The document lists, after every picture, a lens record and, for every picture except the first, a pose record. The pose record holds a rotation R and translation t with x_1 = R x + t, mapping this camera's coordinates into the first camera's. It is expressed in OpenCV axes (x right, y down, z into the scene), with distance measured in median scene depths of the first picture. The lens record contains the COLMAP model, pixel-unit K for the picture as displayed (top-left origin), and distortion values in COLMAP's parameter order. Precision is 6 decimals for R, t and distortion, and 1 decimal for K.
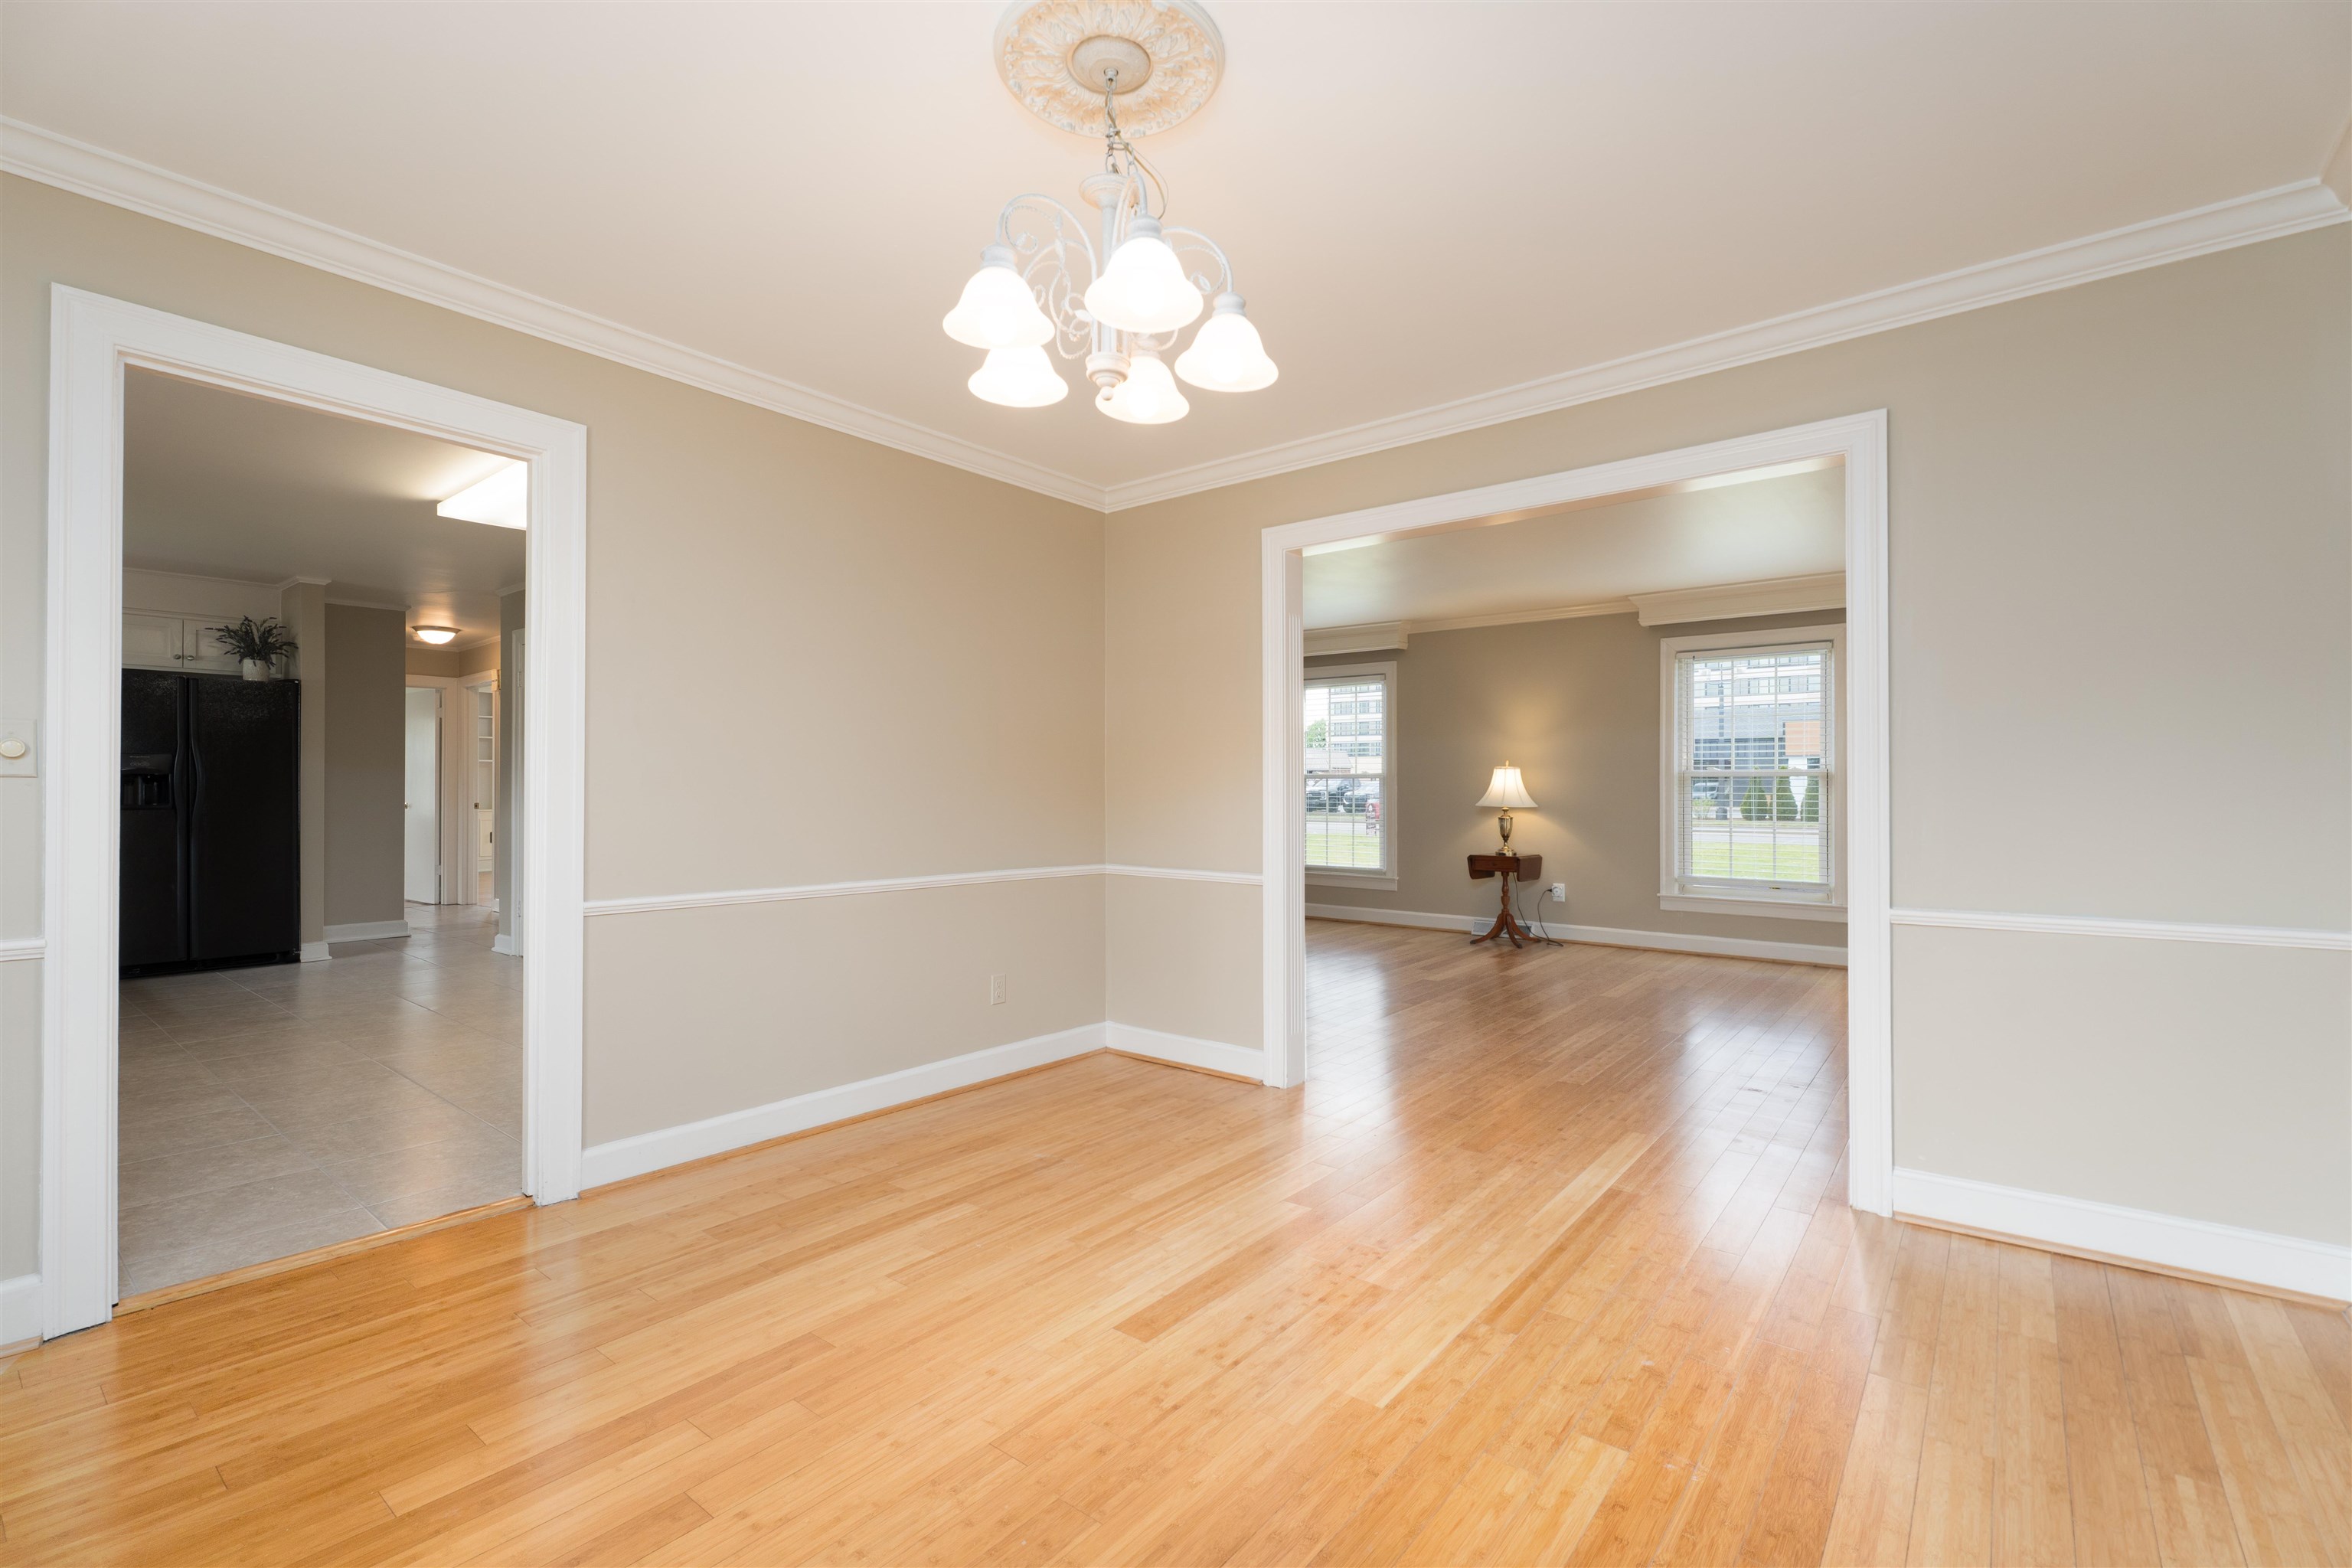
lens RADIAL K [[1058.1, 0, 1164.8], [0, 1058.1, 788.4], [0, 0, 1]] dist [-0.002273, -0.000313]
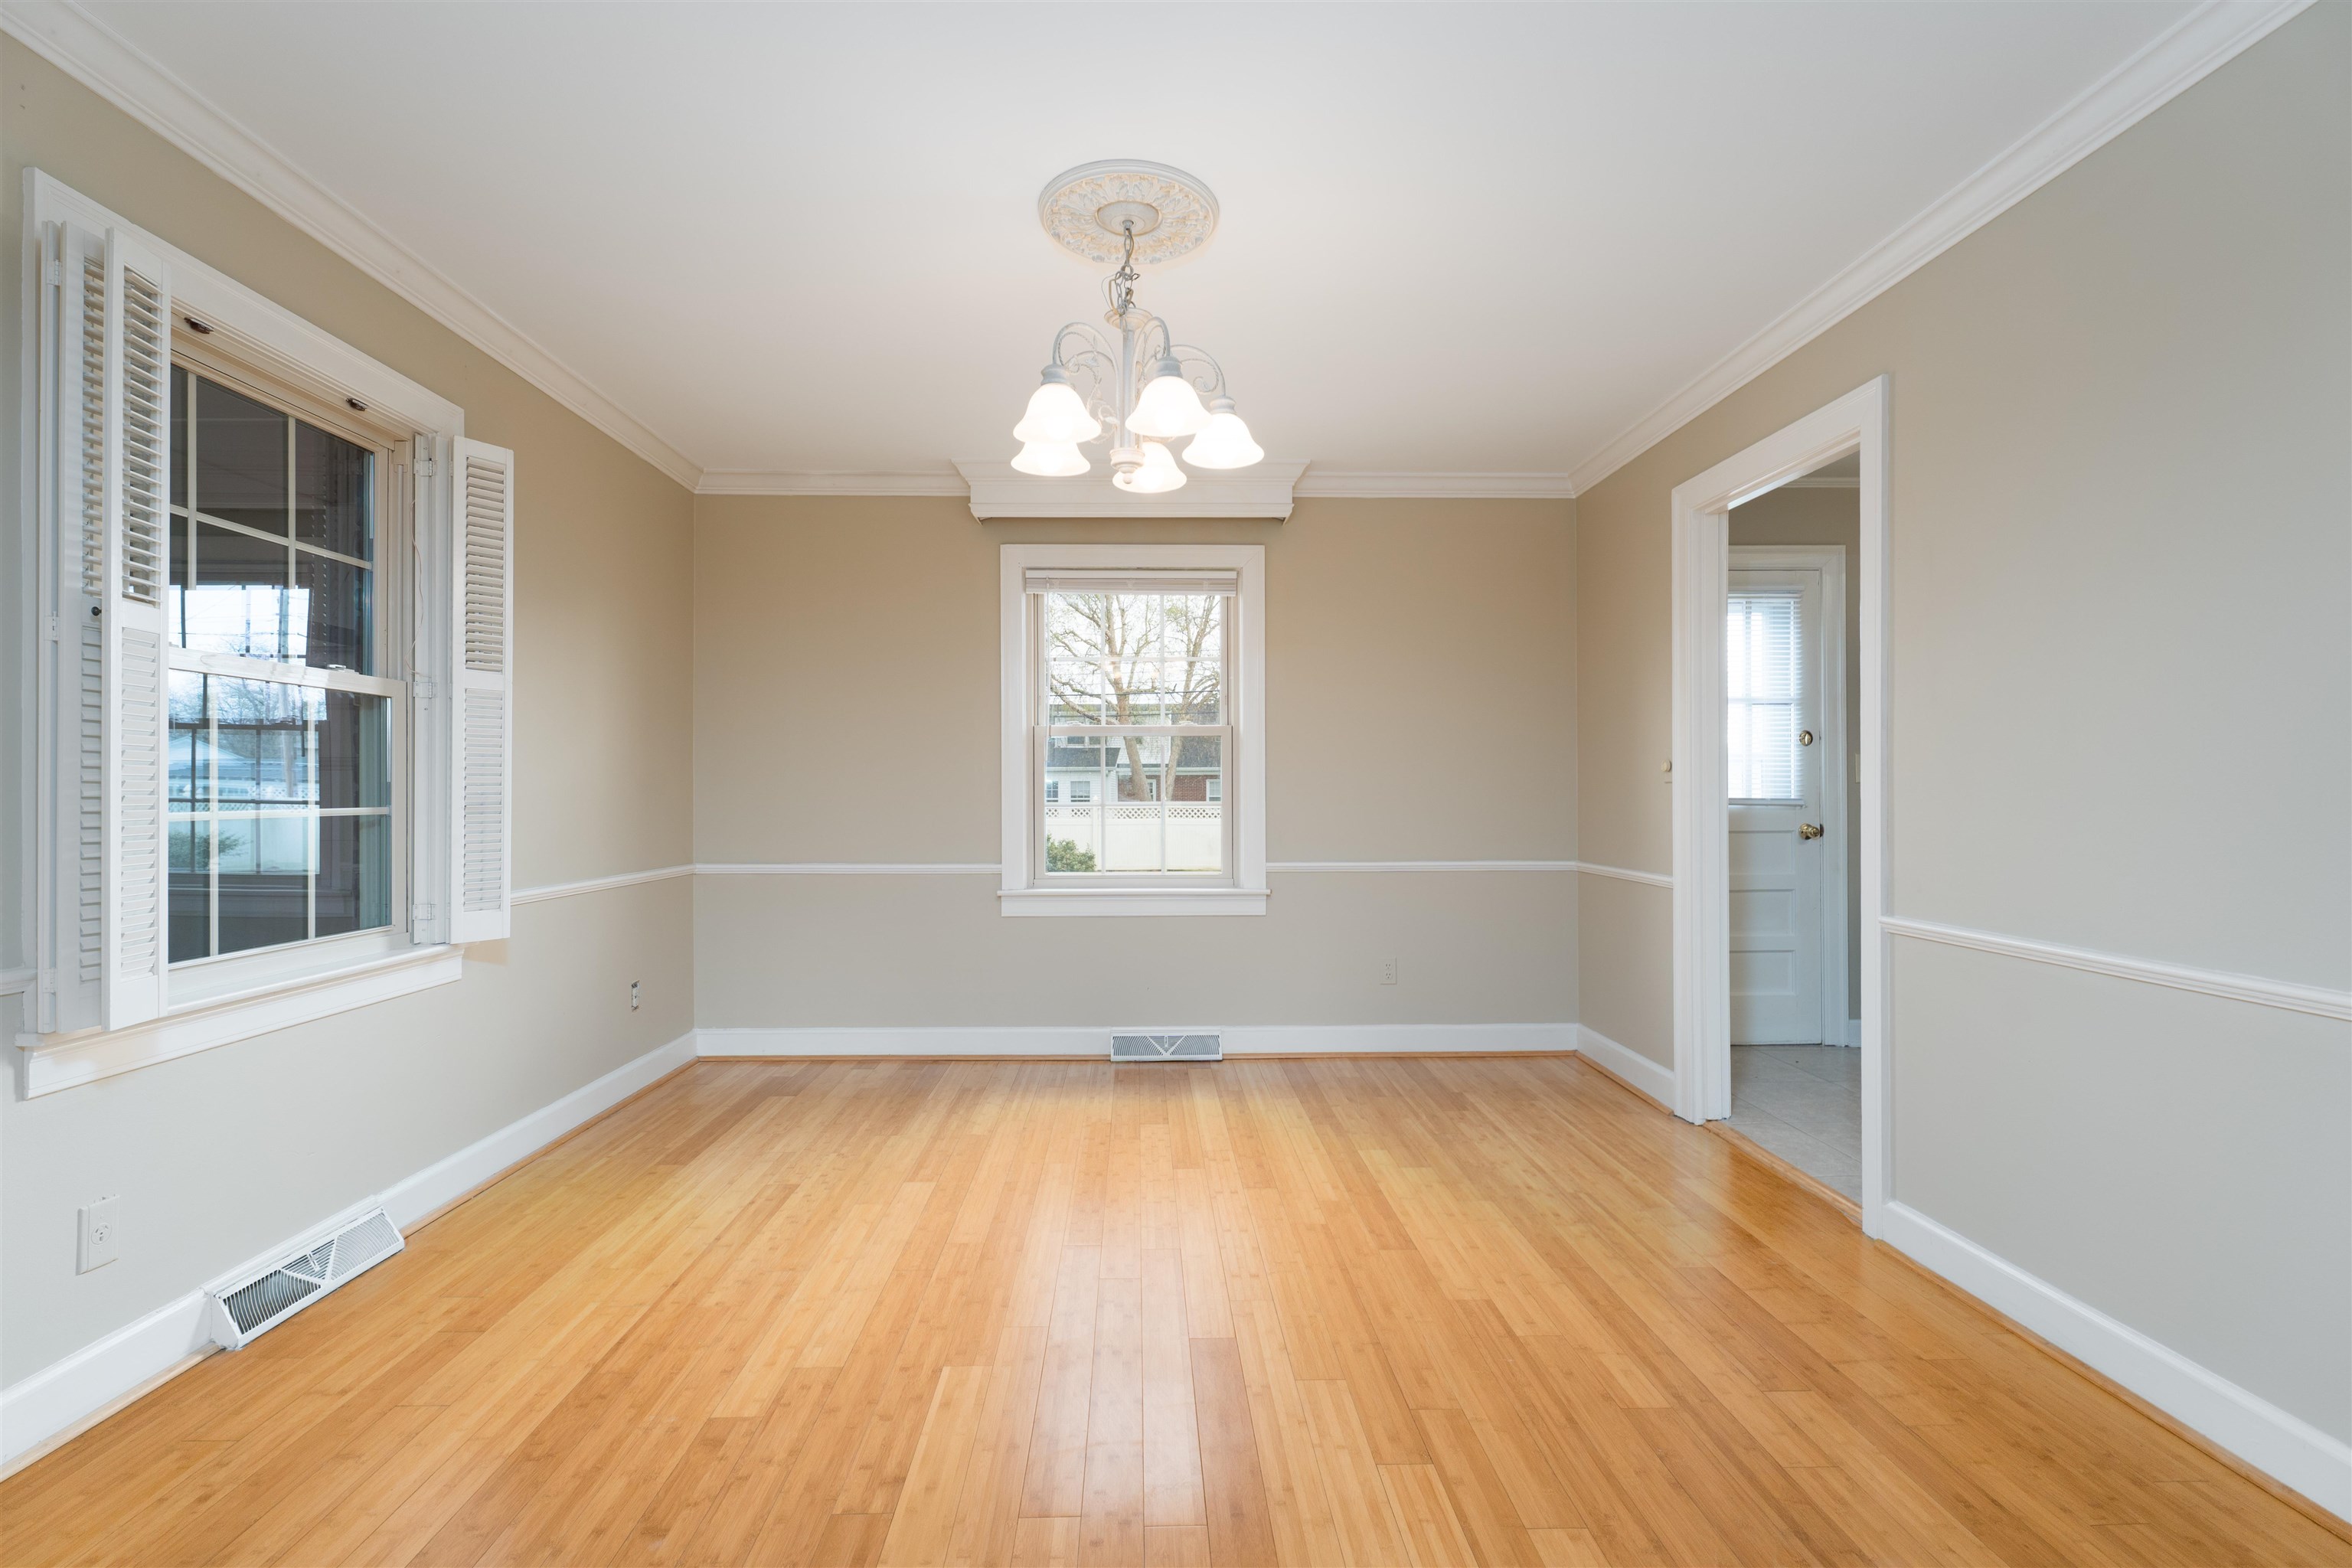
lens RADIAL K [[1058.1, 0, 1165.8], [0, 1058.1, 786.1], [0, 0, 1]] dist [-0.002273, -0.000313]
pose [[-0.762502, -0.004790, -0.646968, 0.578262], [0.001694, 0.999954, -0.009400, 0.011551], [0.646983, -0.008264, -0.762459, 1.562942]]
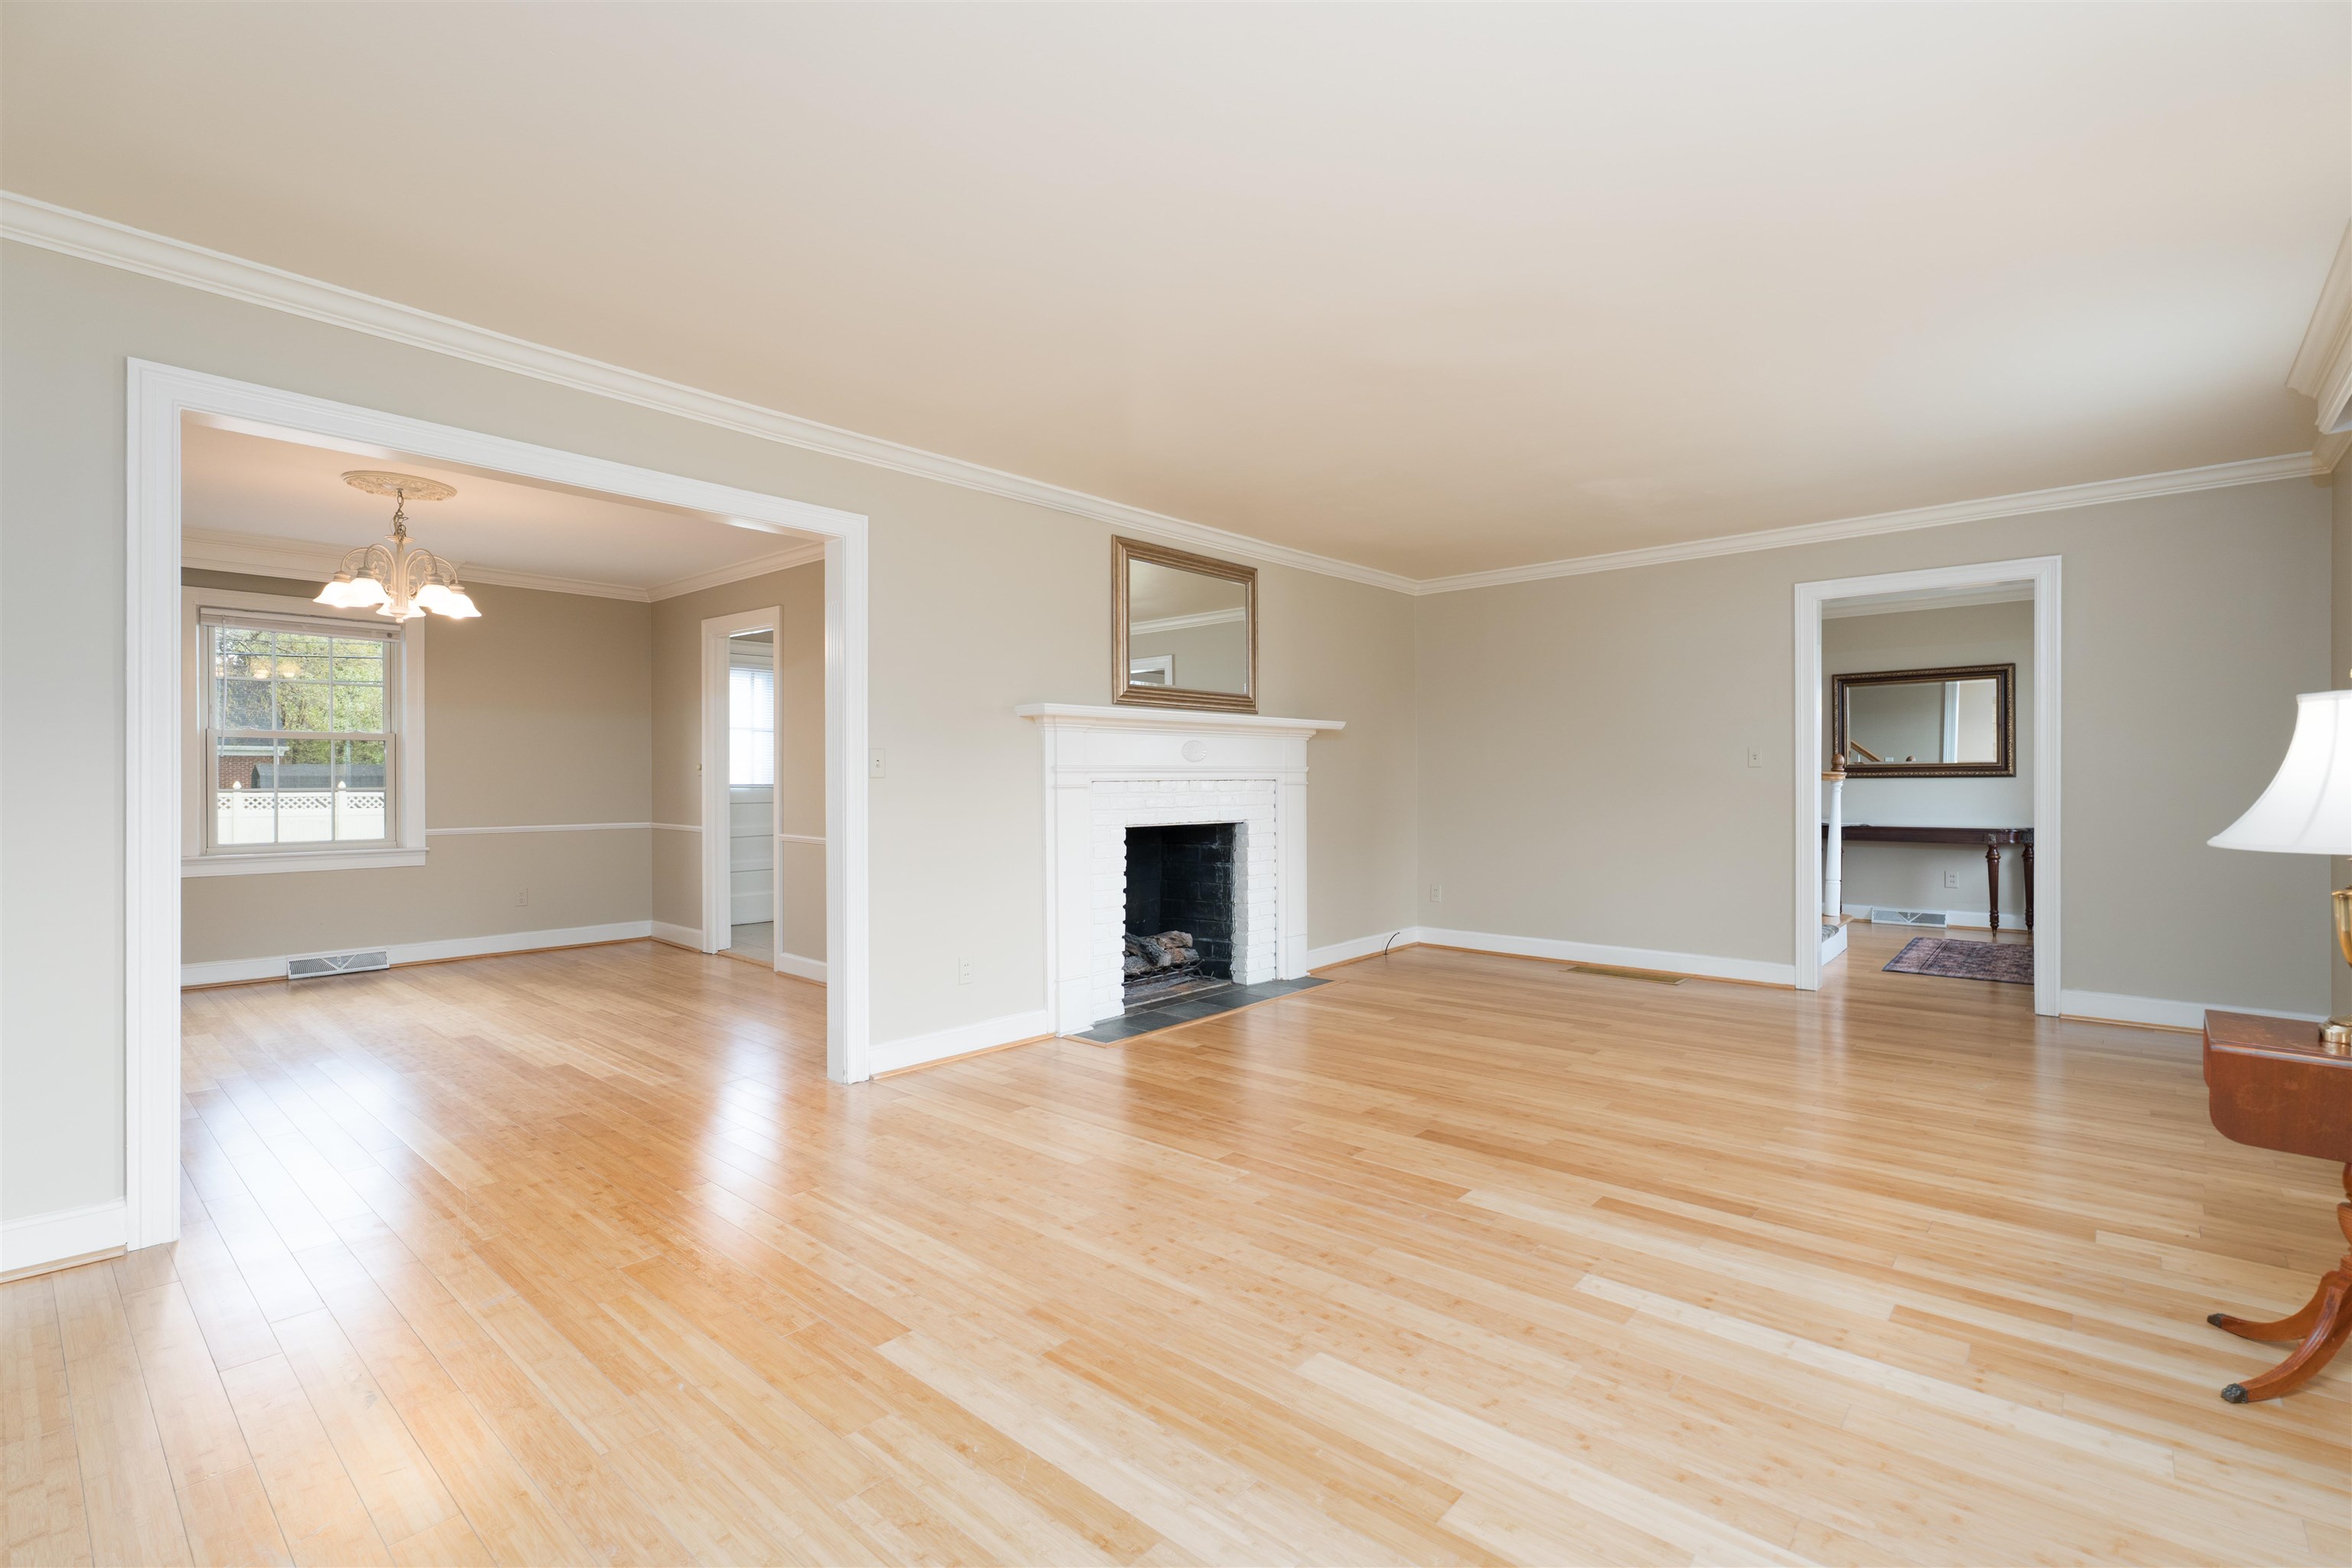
lens RADIAL K [[1058.1, 0, 1182.1], [0, 1058.1, 775.7], [0, 0, 1]] dist [-0.002273, -0.000313]
pose [[-0.047315, -0.000384, -0.998880, 1.831258], [0.003001, 0.999995, -0.000527, 0.000362], [0.998875, -0.003022, -0.047314, 2.305715]]
